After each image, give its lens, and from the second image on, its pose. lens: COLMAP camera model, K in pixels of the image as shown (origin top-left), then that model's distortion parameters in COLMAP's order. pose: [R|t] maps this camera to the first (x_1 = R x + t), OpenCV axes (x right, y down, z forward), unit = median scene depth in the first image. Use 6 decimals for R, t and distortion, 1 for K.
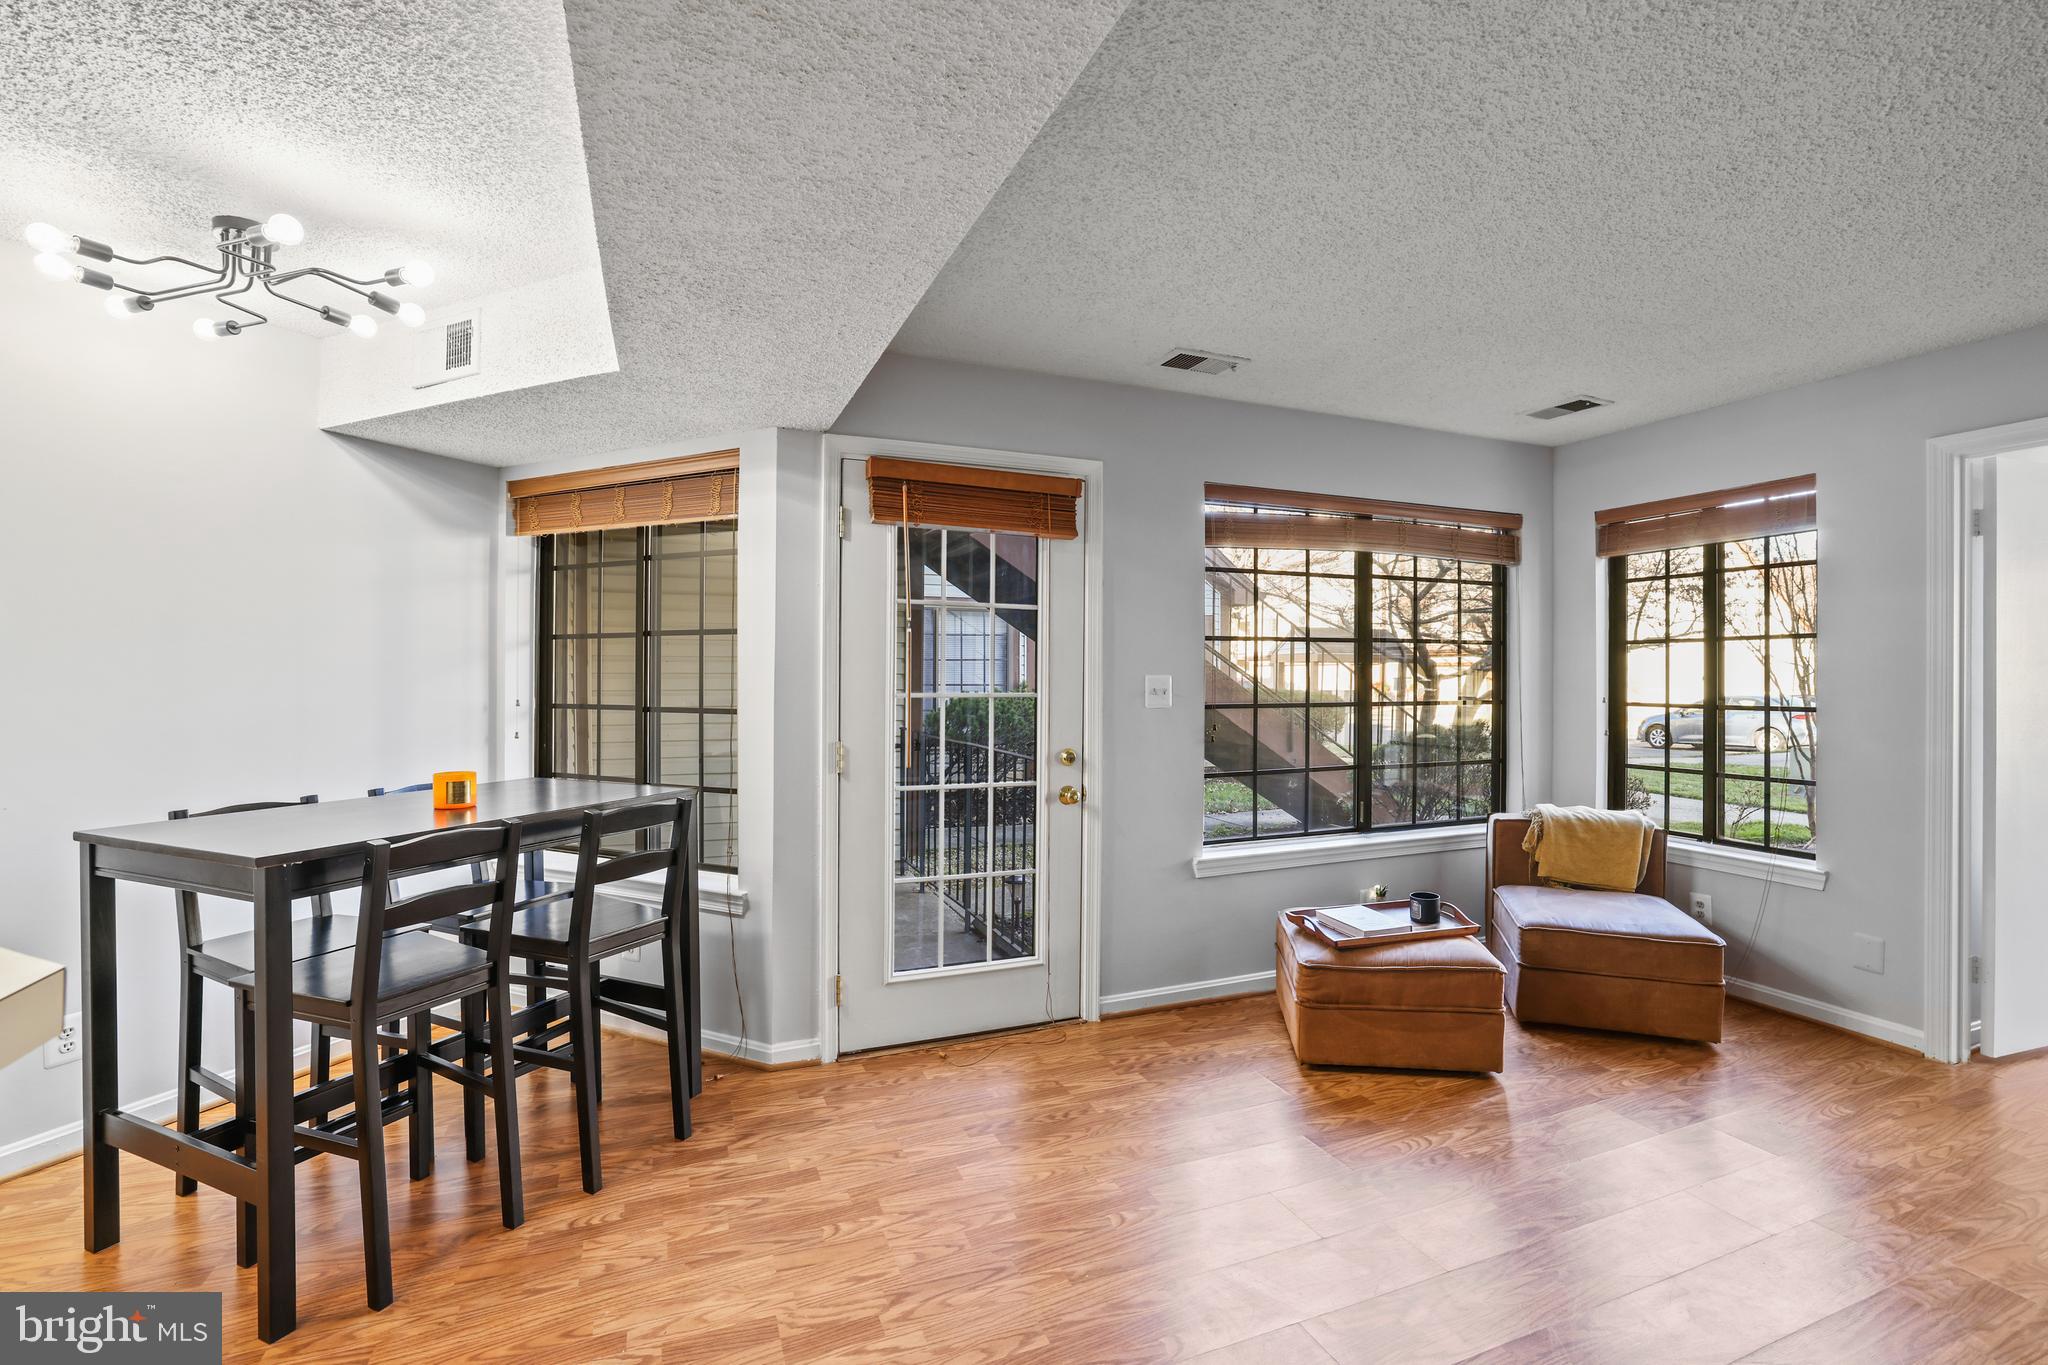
lens RADIAL K [[897.4, 0, 1025.7], [0, 897.4, 677.0], [0, 0, 1]] dist [-0.048617, 0.019153]
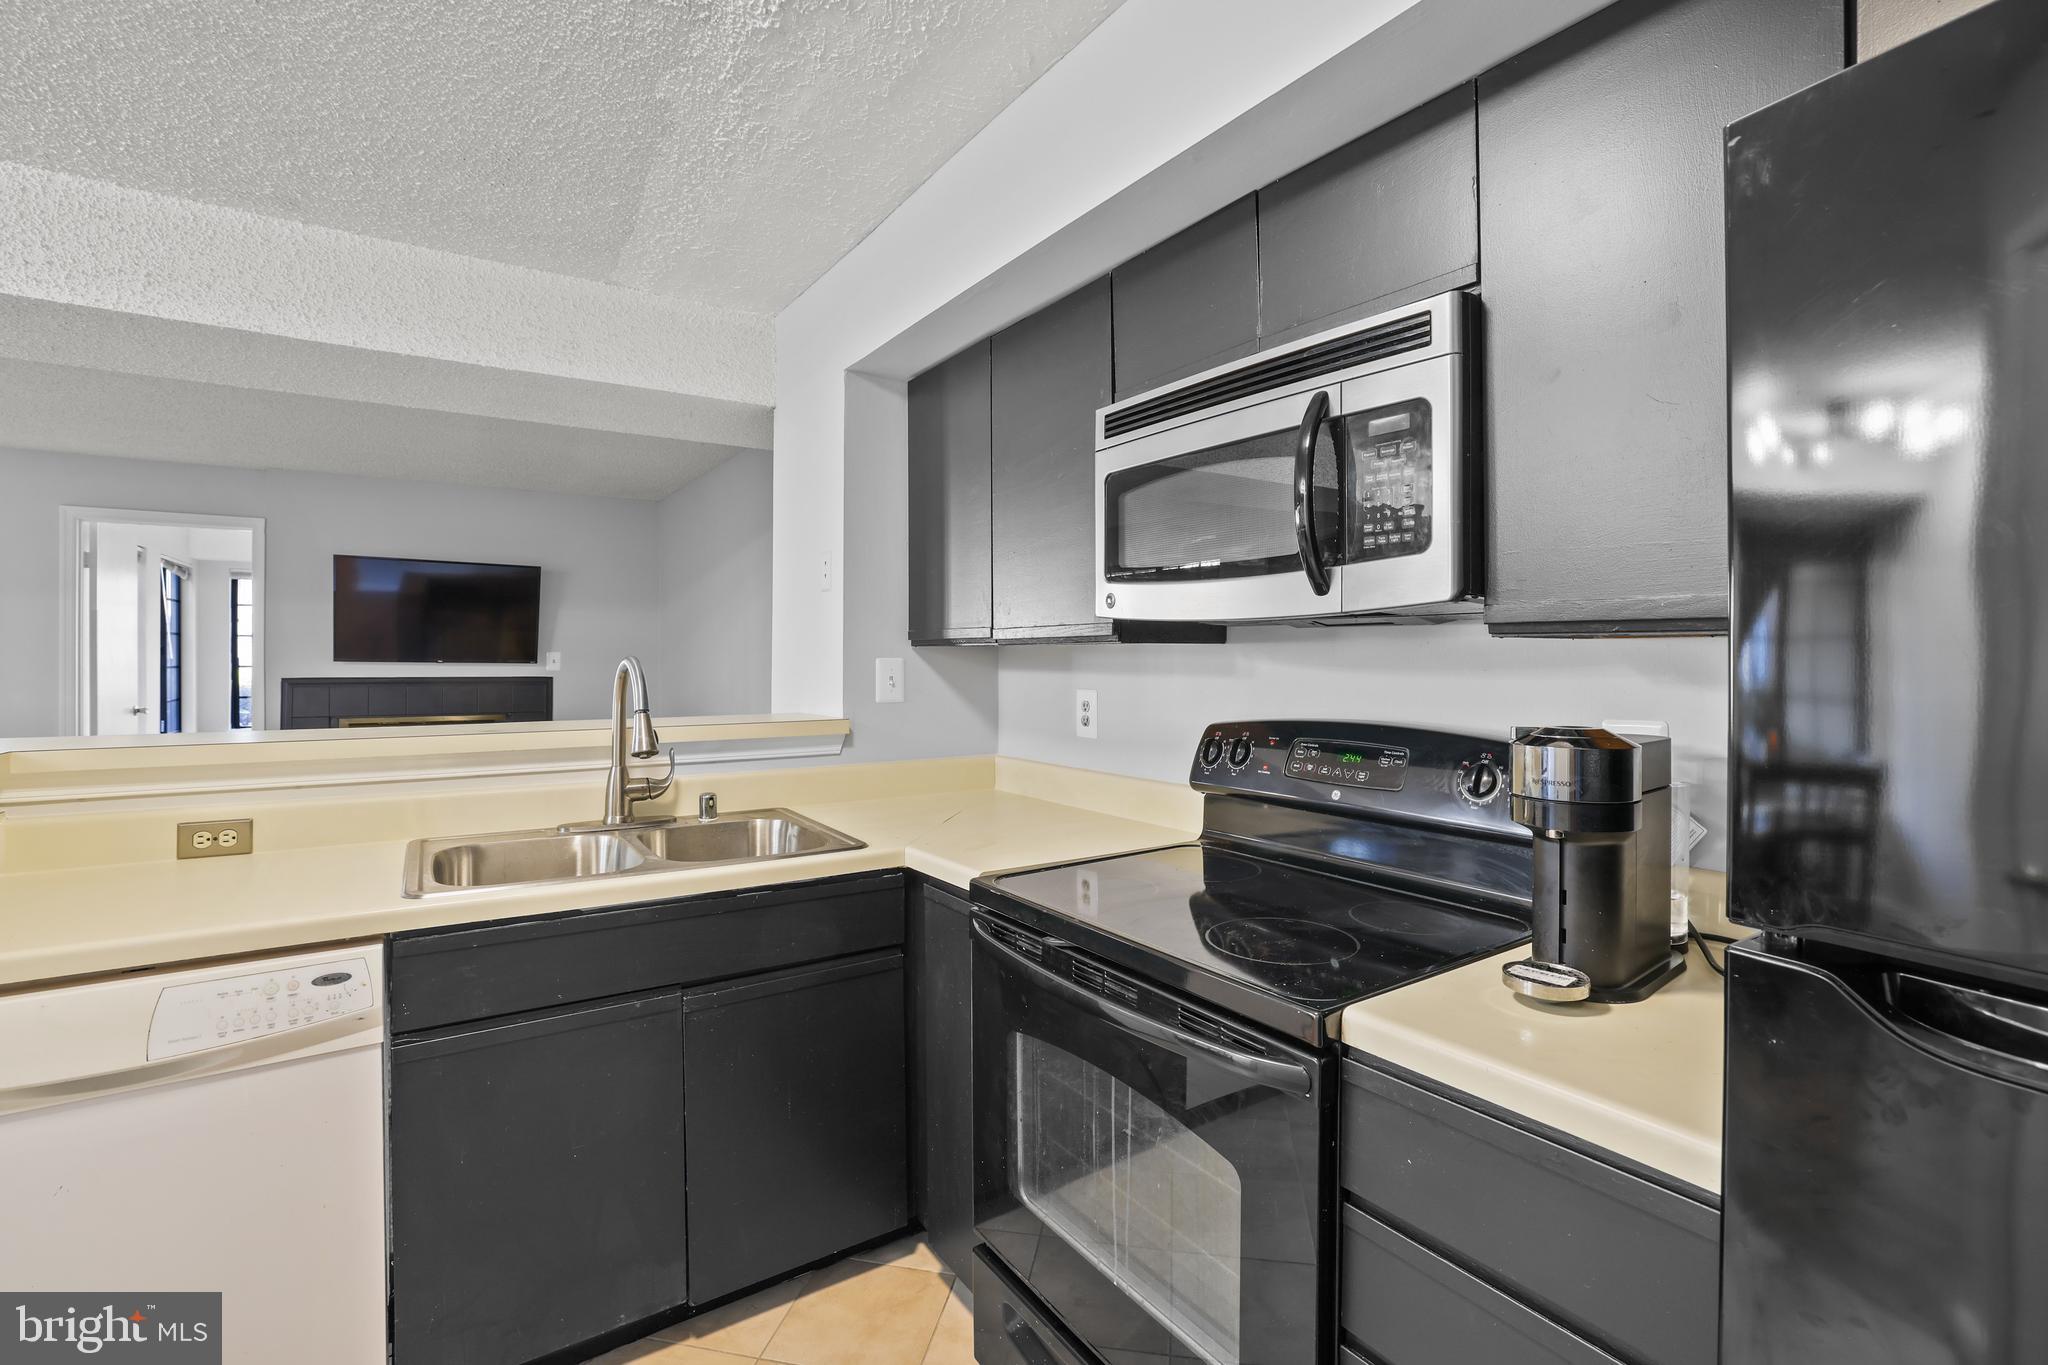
lens RADIAL K [[904.4, 0, 1026.8], [0, 904.4, 656.6], [0, 0, 1]] dist [-0.050237, 0.015382]
pose [[-0.218598, -0.008301, 0.975780, -0.844056], [0.000986, 0.999961, 0.008728, -0.002976], [-0.975815, 0.002870, -0.218581, -0.361951]]
